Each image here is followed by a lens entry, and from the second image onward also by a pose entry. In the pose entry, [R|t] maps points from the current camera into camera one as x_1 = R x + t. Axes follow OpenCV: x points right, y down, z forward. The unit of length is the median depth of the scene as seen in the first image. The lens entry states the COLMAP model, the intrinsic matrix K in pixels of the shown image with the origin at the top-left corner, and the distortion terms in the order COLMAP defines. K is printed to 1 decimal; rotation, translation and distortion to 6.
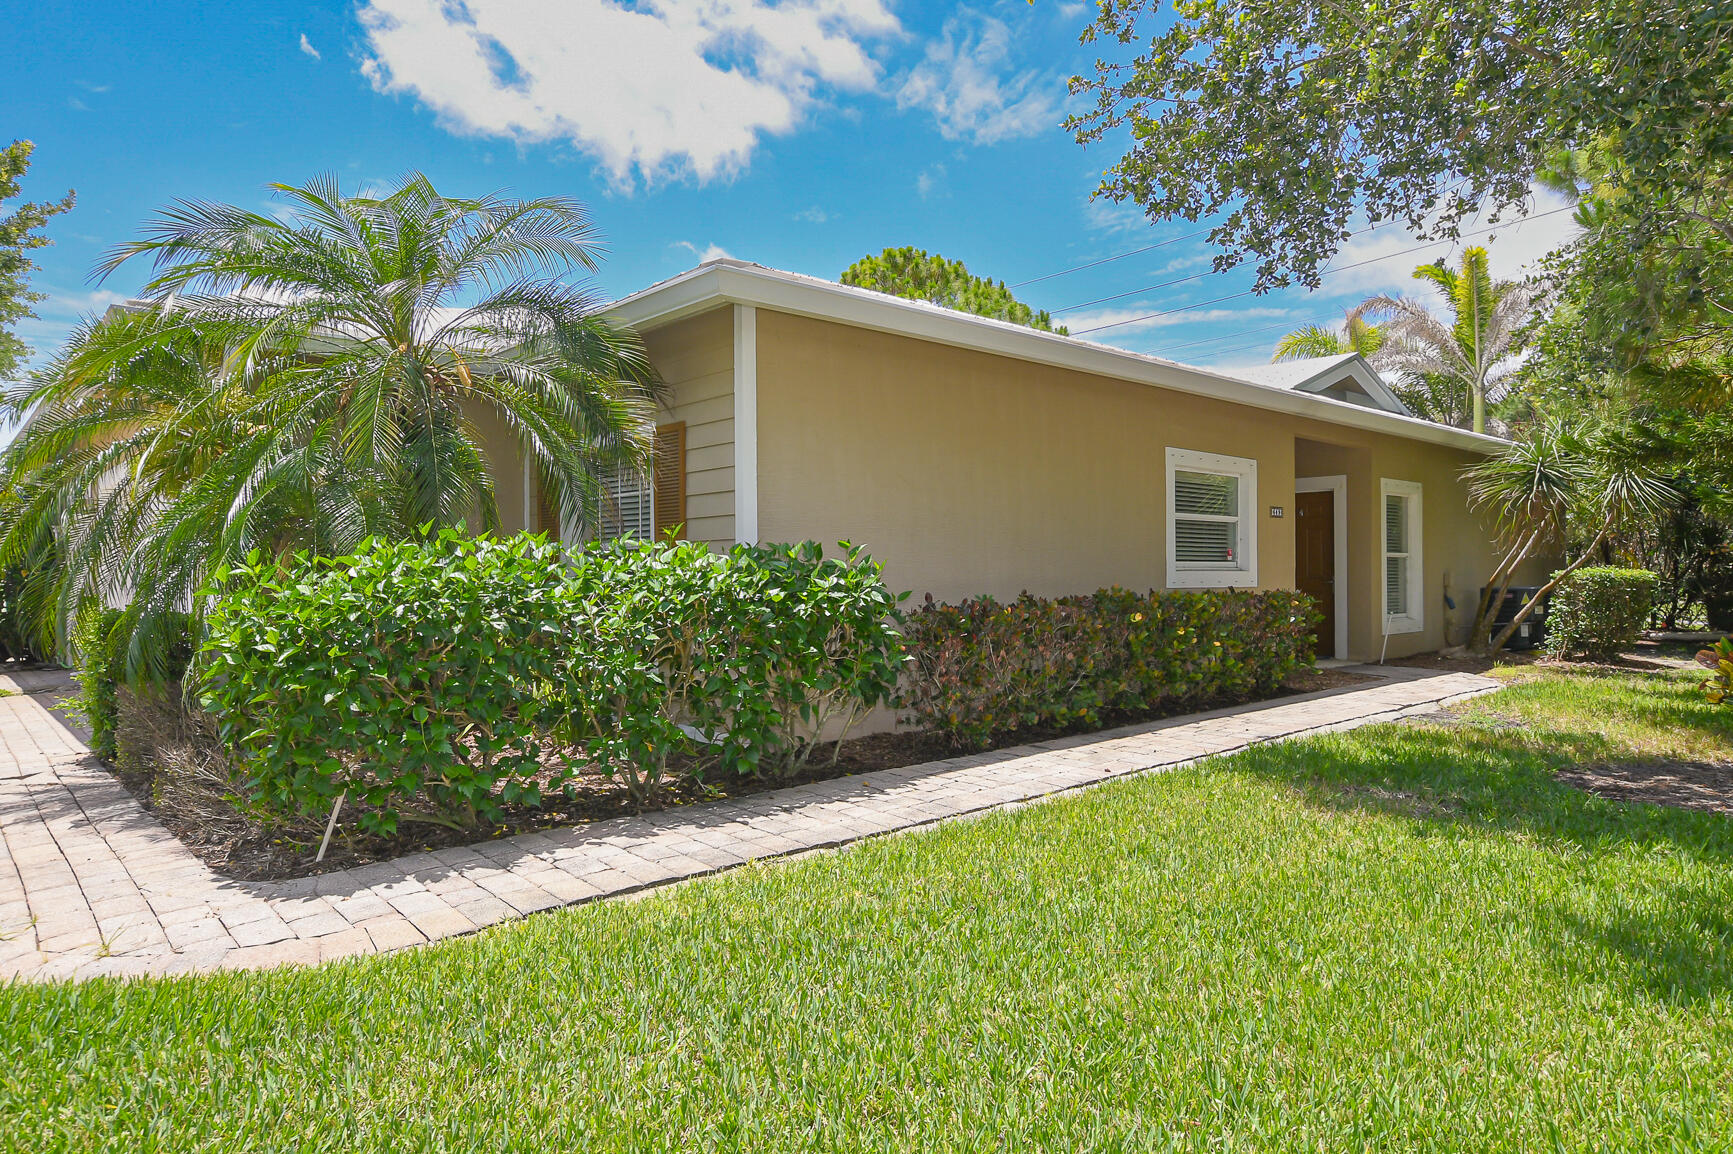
lens RADIAL K [[1079.3, 0, 875.0], [0, 1079.3, 608.8], [0, 0, 1]] dist [0.009829, 0.000945]
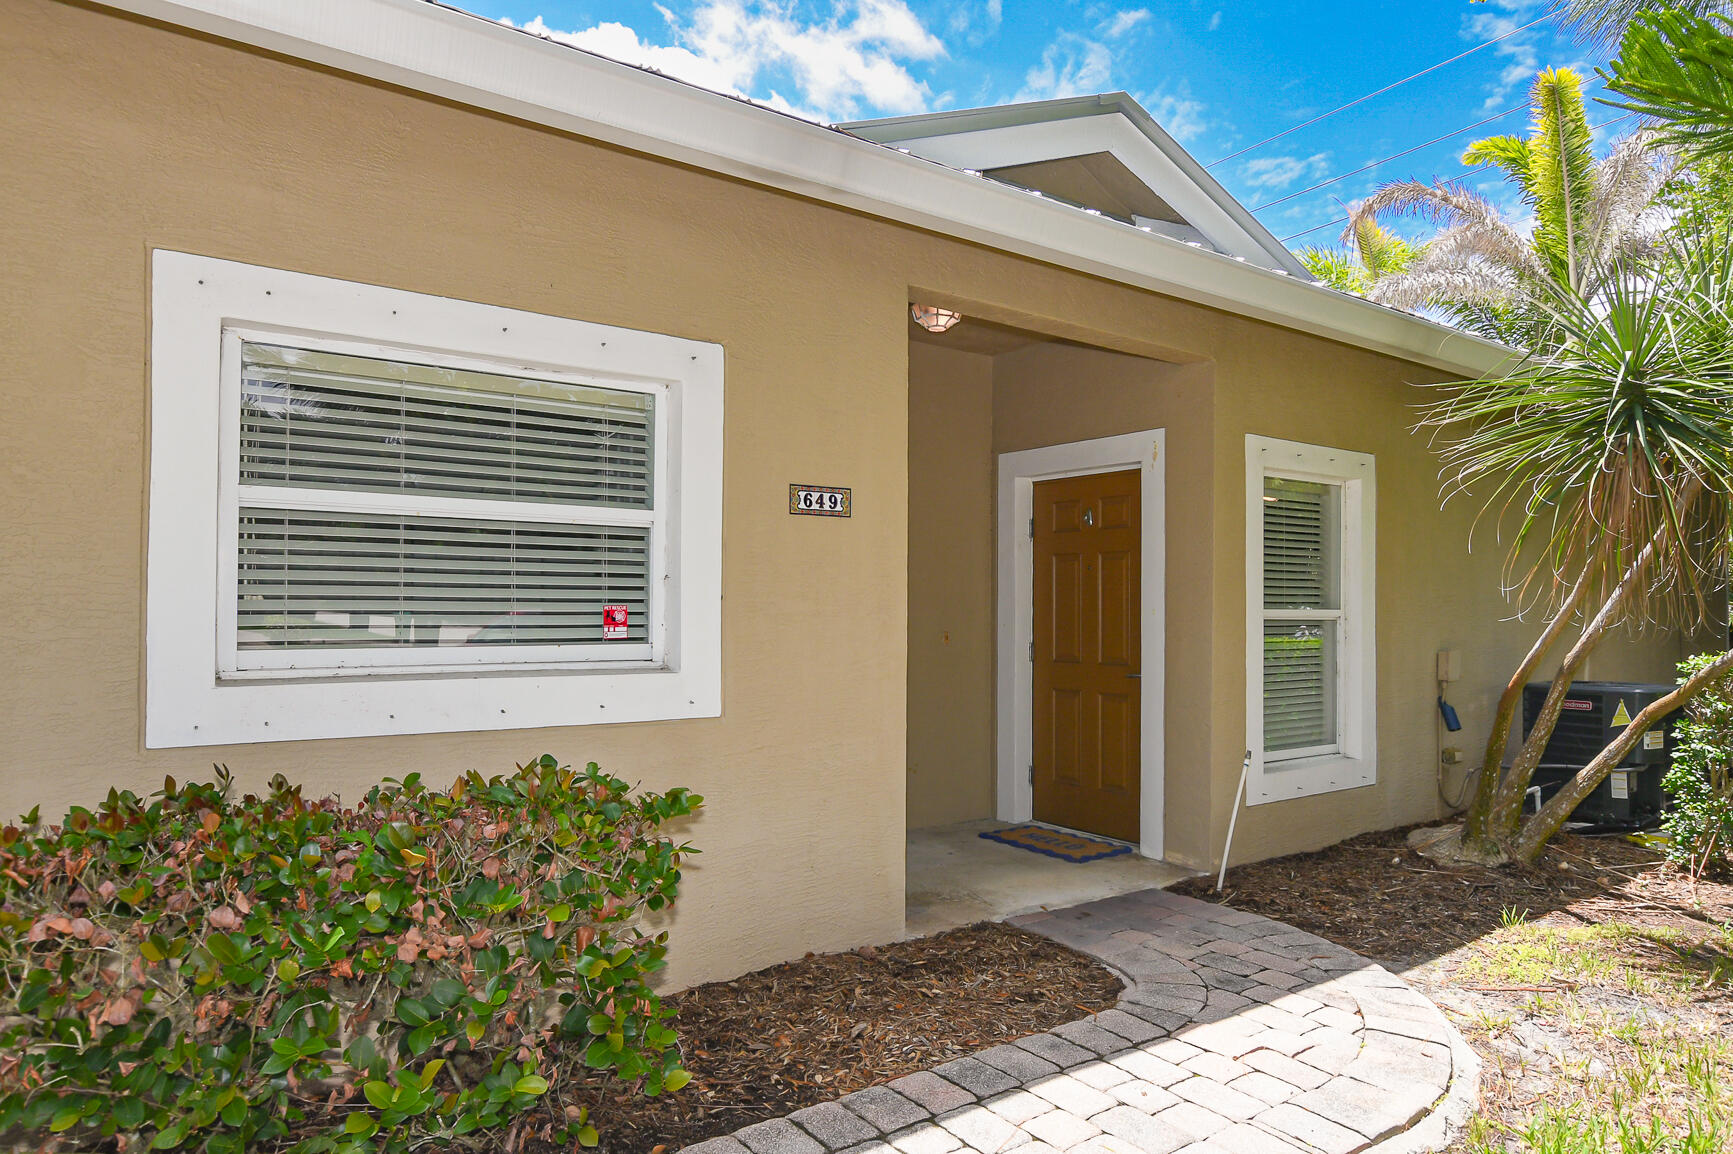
lens RADIAL K [[1054.9, 0, 877.8], [0, 1054.9, 598.3], [0, 0, 1]] dist [0.000653, -0.001297]
pose [[0.993747, 0.012318, -0.110970, 0.360563], [-0.016186, 0.999290, -0.034022, -0.039177], [0.110472, 0.035605, 0.993241, 0.558668]]
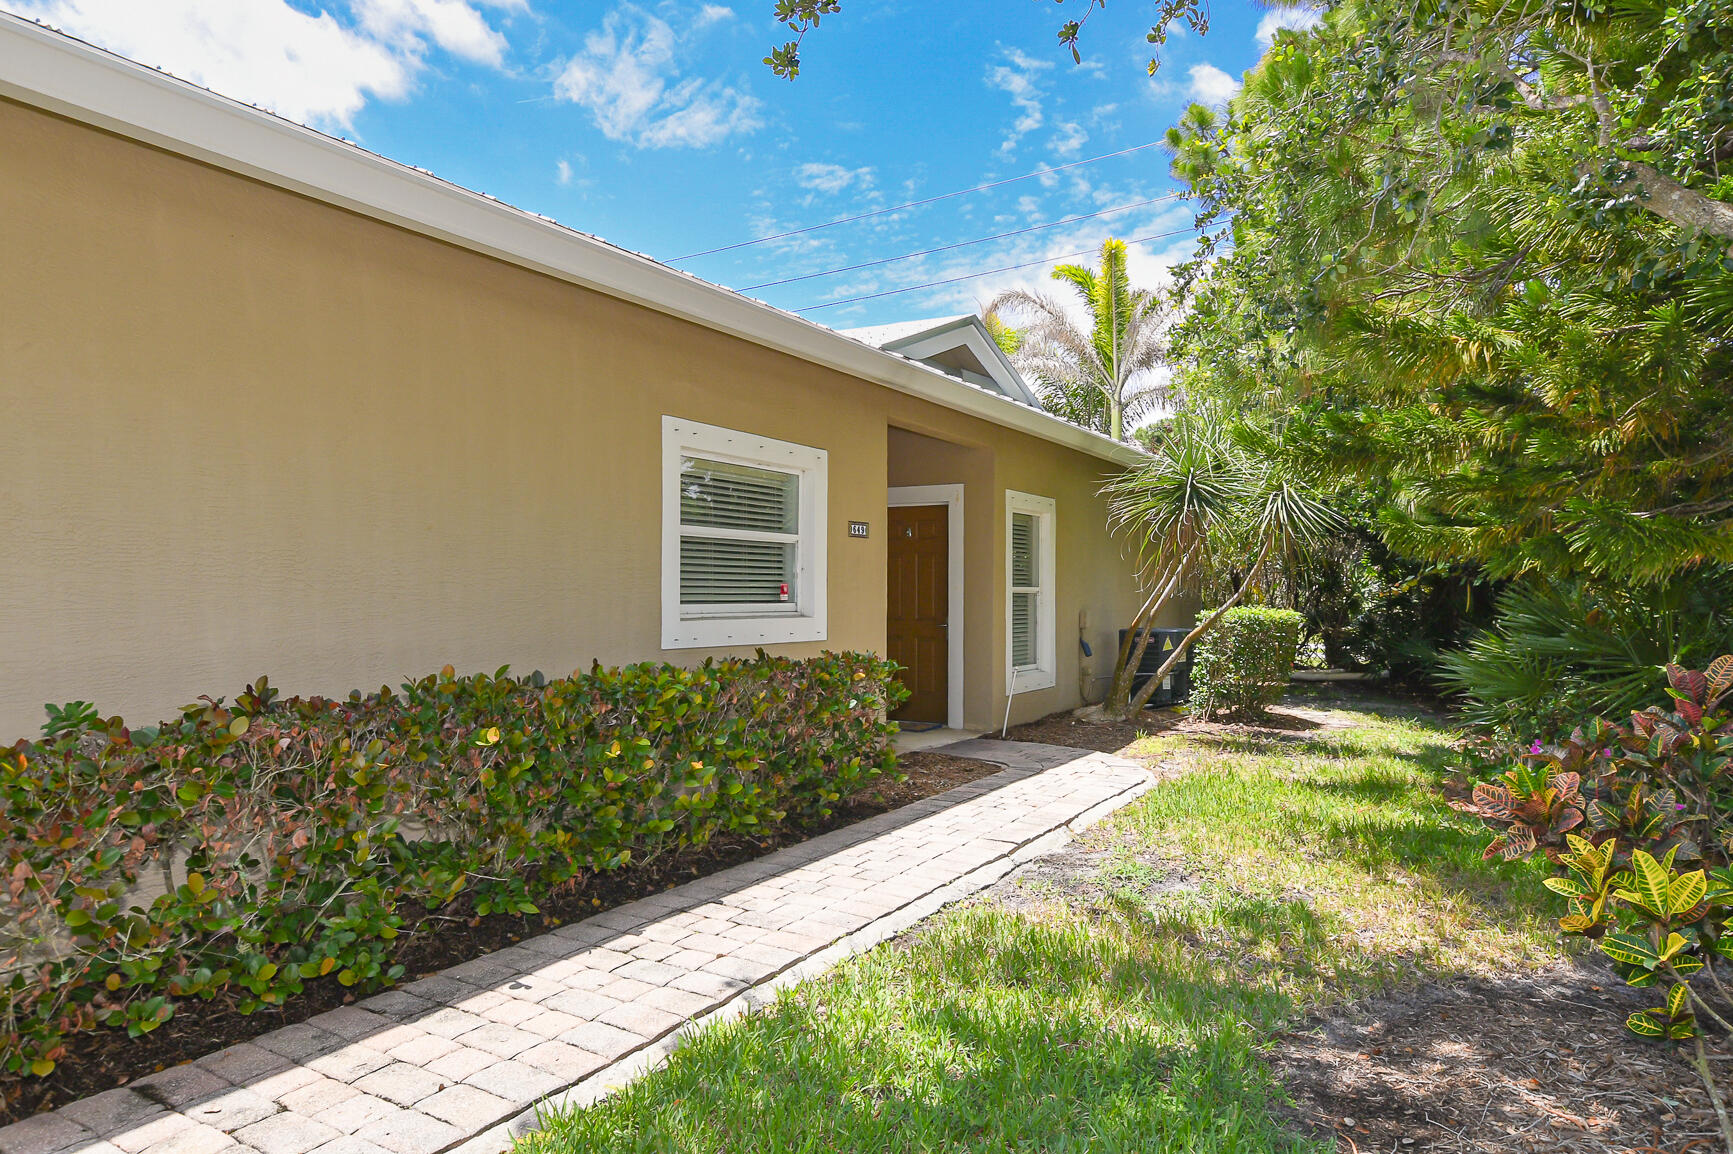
lens RADIAL K [[1079.3, 0, 875.0], [0, 1079.3, 608.8], [0, 0, 1]] dist [0.009829, 0.000945]
pose [[0.955329, 0.003931, 0.295518, 0.152926], [0.000439, 0.999892, -0.014720, -0.025083], [-0.295544, 0.014192, 0.955224, 0.295889]]
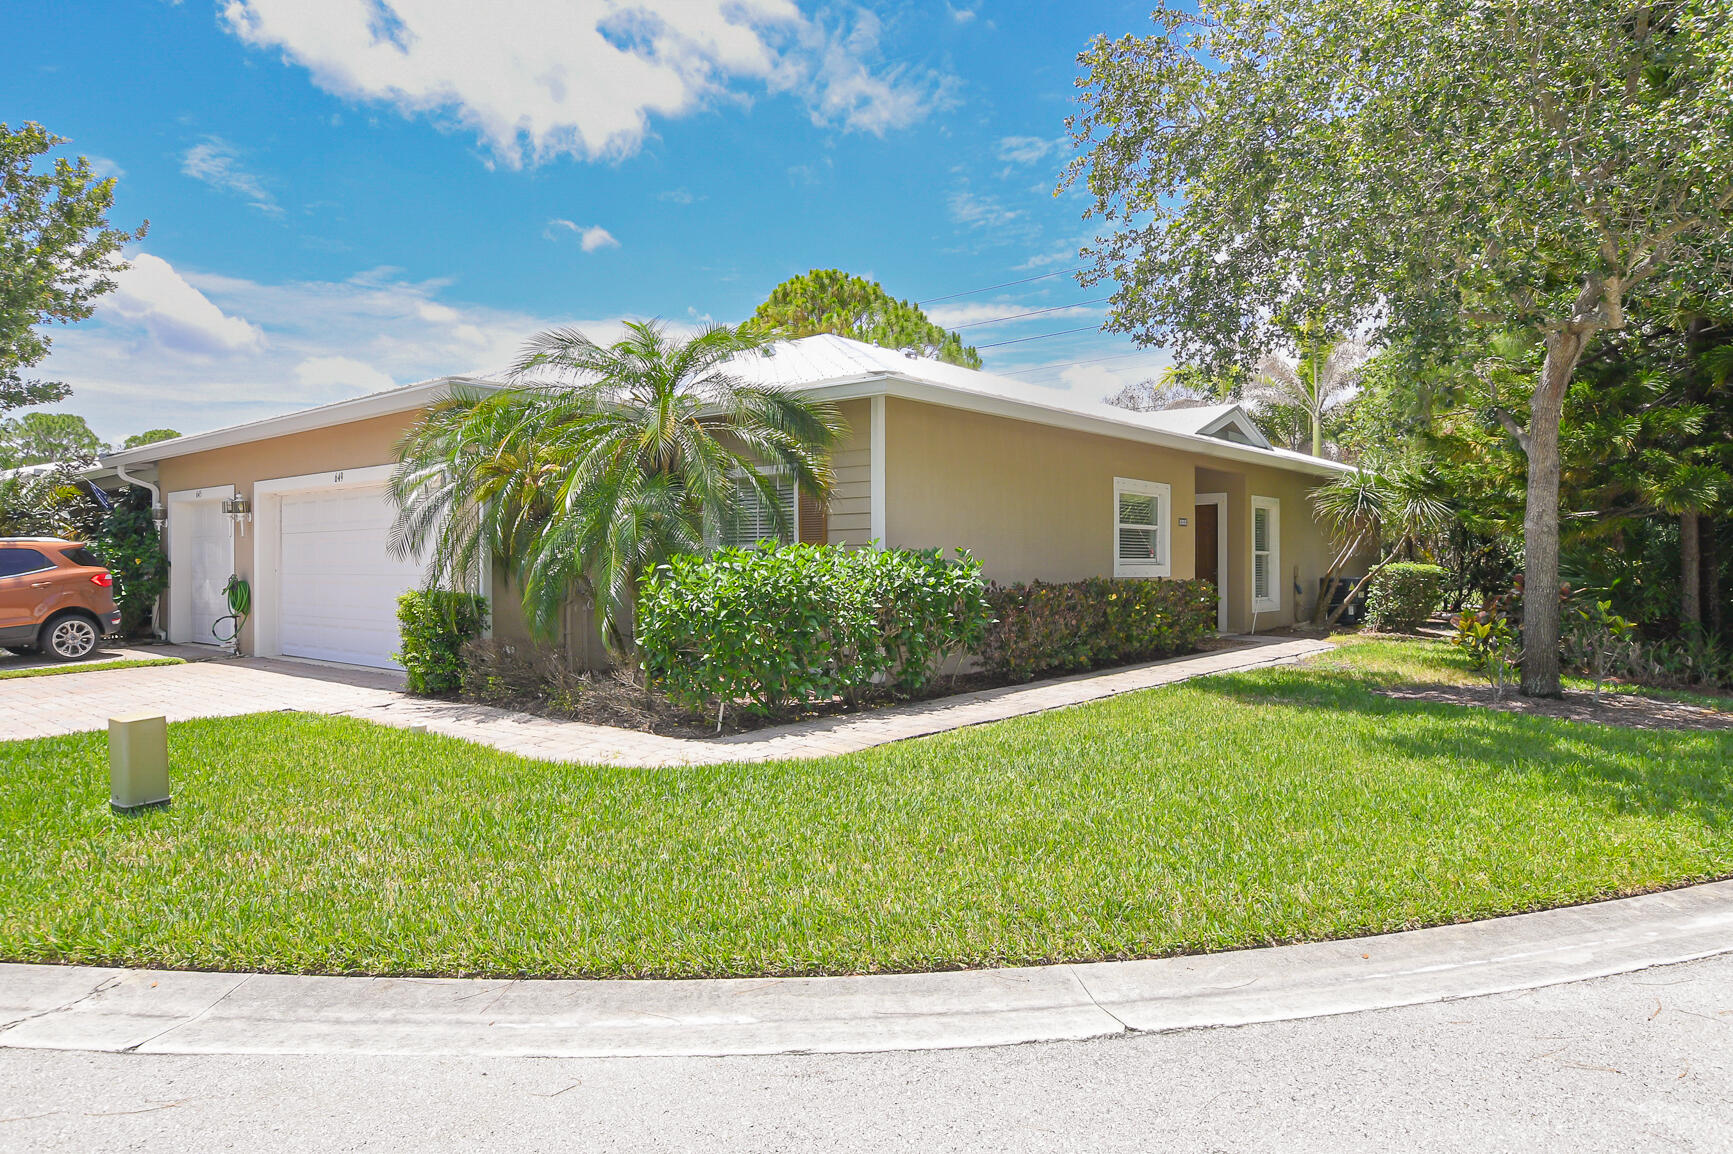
lens RADIAL K [[1087.0, 0, 900.1], [0, 1087.0, 590.4], [0, 0, 1]] dist [0.052263, 0.000429]
pose [[0.988493, 0.004506, 0.151198, -0.162771], [-0.004038, 0.999986, -0.003401, 0.002963], [-0.151211, 0.002751, 0.988498, -0.265878]]
